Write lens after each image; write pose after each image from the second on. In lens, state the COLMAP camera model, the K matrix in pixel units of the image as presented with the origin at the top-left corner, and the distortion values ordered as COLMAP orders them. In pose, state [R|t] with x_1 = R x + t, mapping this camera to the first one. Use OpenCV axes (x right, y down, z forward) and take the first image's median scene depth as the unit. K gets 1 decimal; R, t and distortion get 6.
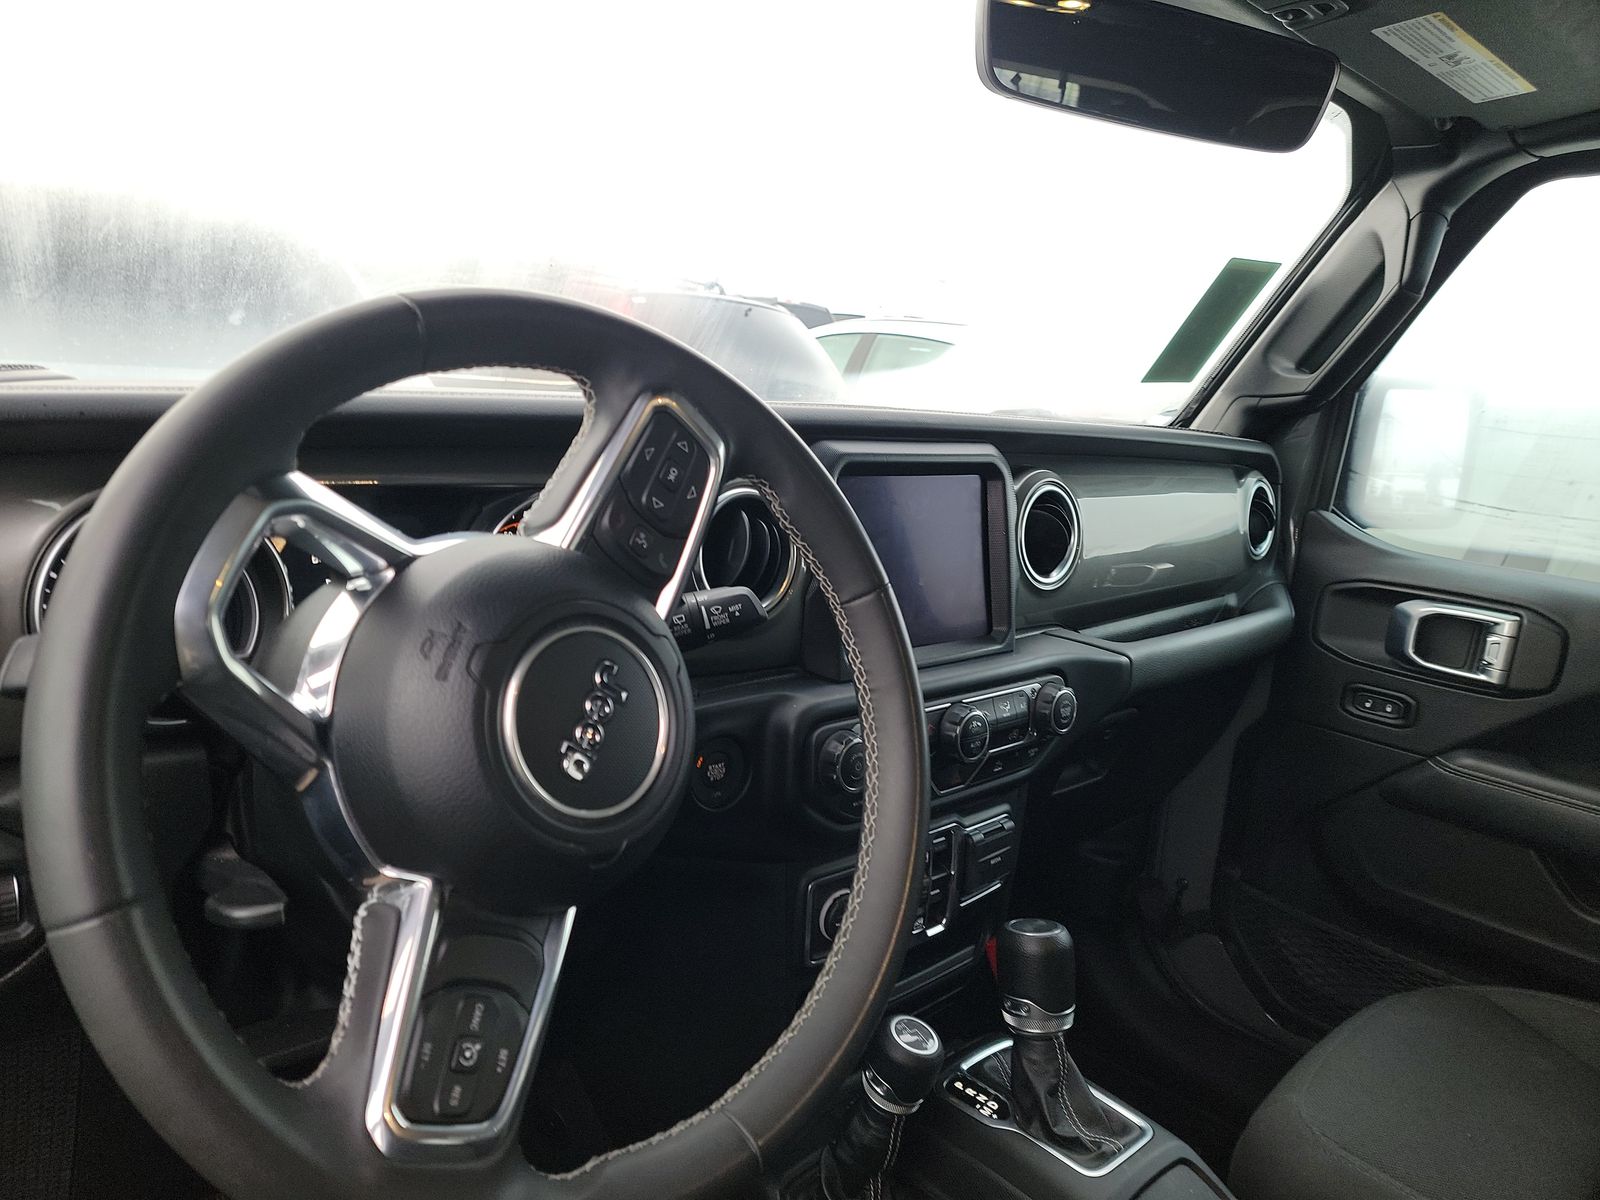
lens RADIAL K [[1092.3, 0, 792.7], [0, 1092.3, 599.8], [0, 0, 1]] dist [0.075186, -0.025105]
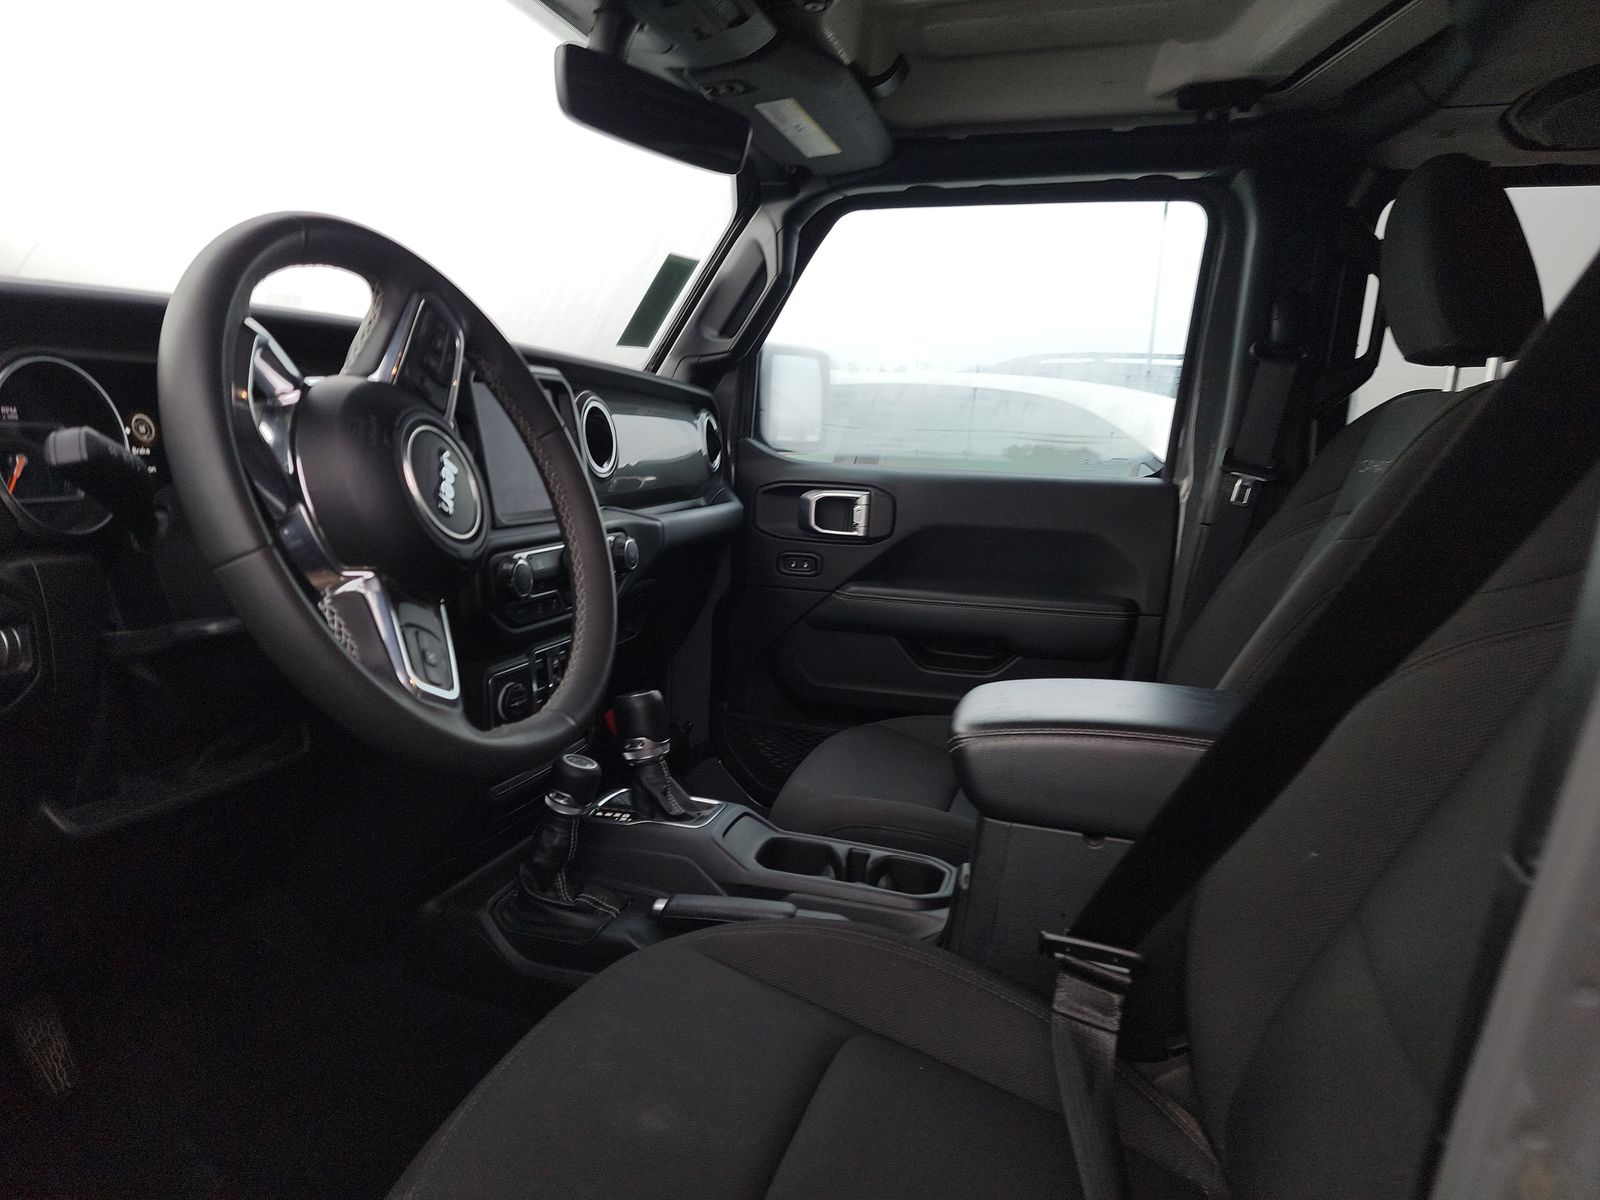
lens RADIAL K [[1092.3, 0, 774.9], [0, 1092.3, 618.0], [0, 0, 1]] dist [0.075186, -0.025105]
pose [[0.865273, -0.124333, 0.485638, -0.229445], [0.126614, 0.991549, 0.028265, 0.129367], [-0.485048, 0.037031, 0.873703, -0.264546]]
